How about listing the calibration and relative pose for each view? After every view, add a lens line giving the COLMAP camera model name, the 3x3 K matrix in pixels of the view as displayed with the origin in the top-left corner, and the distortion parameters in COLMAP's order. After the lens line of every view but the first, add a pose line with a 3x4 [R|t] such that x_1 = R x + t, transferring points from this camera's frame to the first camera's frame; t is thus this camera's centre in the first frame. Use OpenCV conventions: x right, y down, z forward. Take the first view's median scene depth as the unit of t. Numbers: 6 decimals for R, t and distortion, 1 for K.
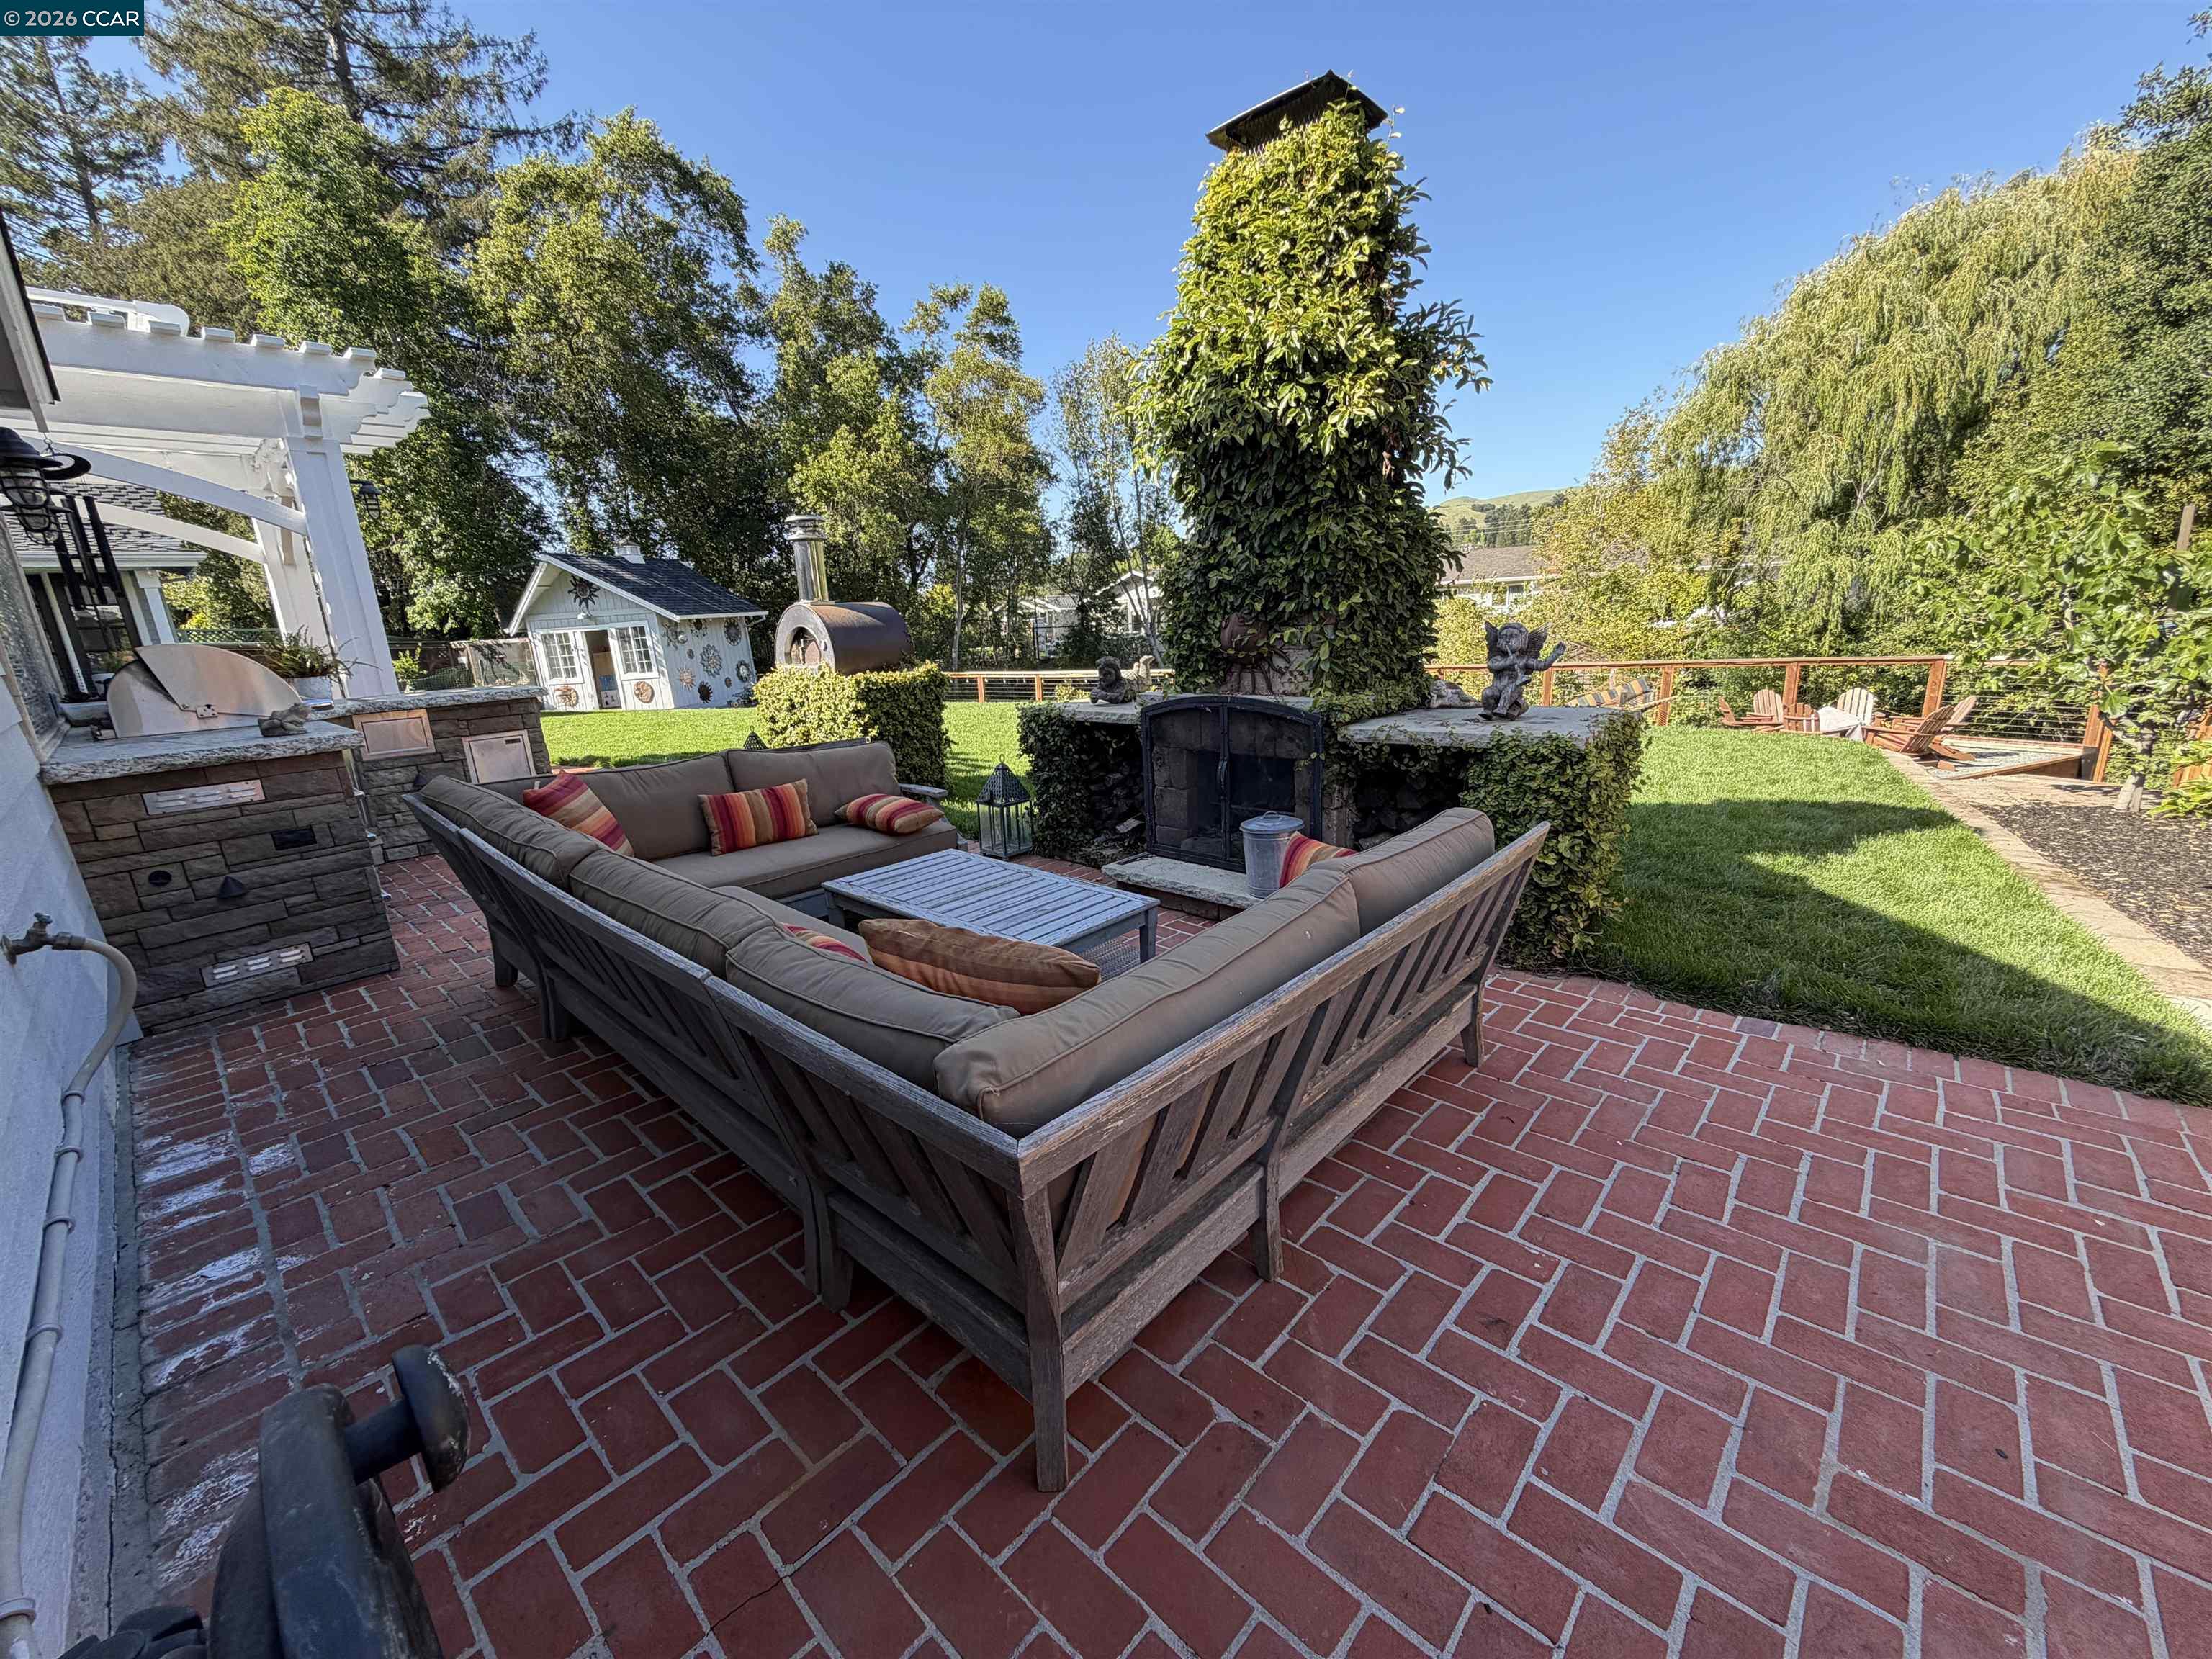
lens RADIAL K [[868.2, 0, 1106.0], [0, 868.2, 829.5], [0, 0, 1]] dist [-0.001535, -0.000528]
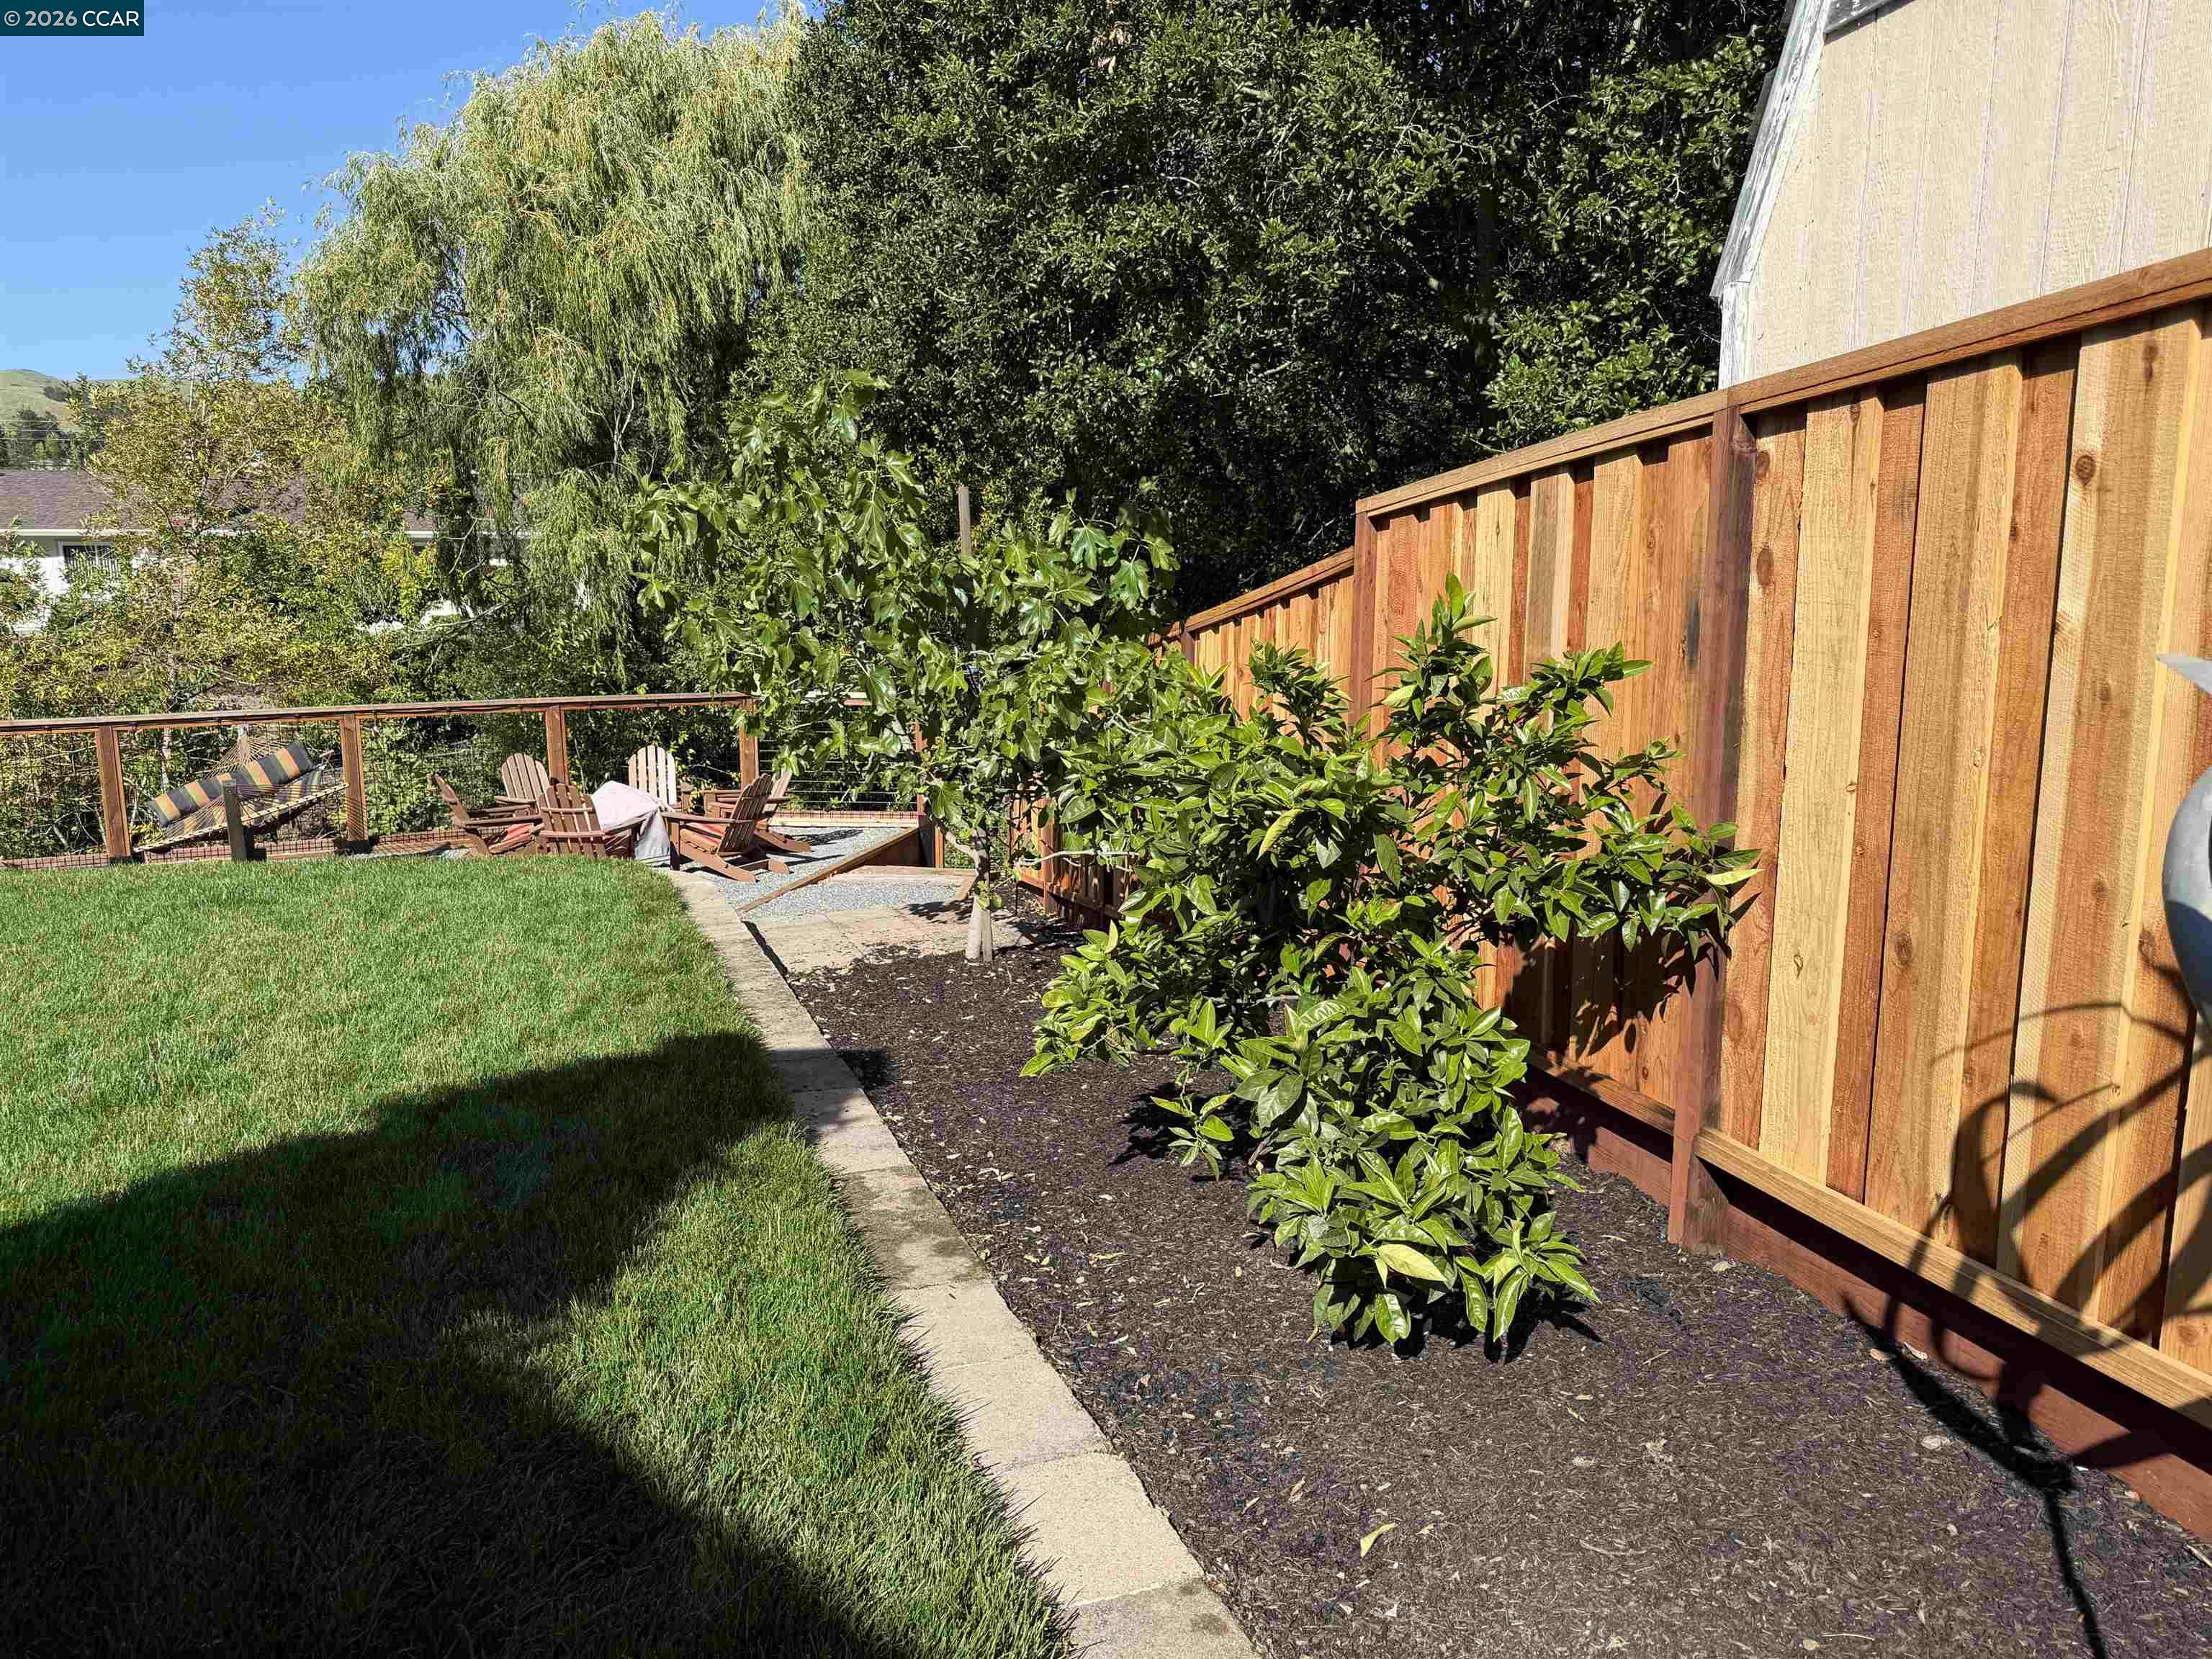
lens RADIAL K [[1563.2, 0, 1106.0], [0, 1563.2, 829.5], [0, 0, 1]] dist [0.054551, -0.076421]
pose [[0.570170, -0.089424, 0.816646, 0.173405], [0.168379, 0.985675, -0.009627, -0.048145], [-0.804086, 0.142995, 0.577059, 0.142762]]
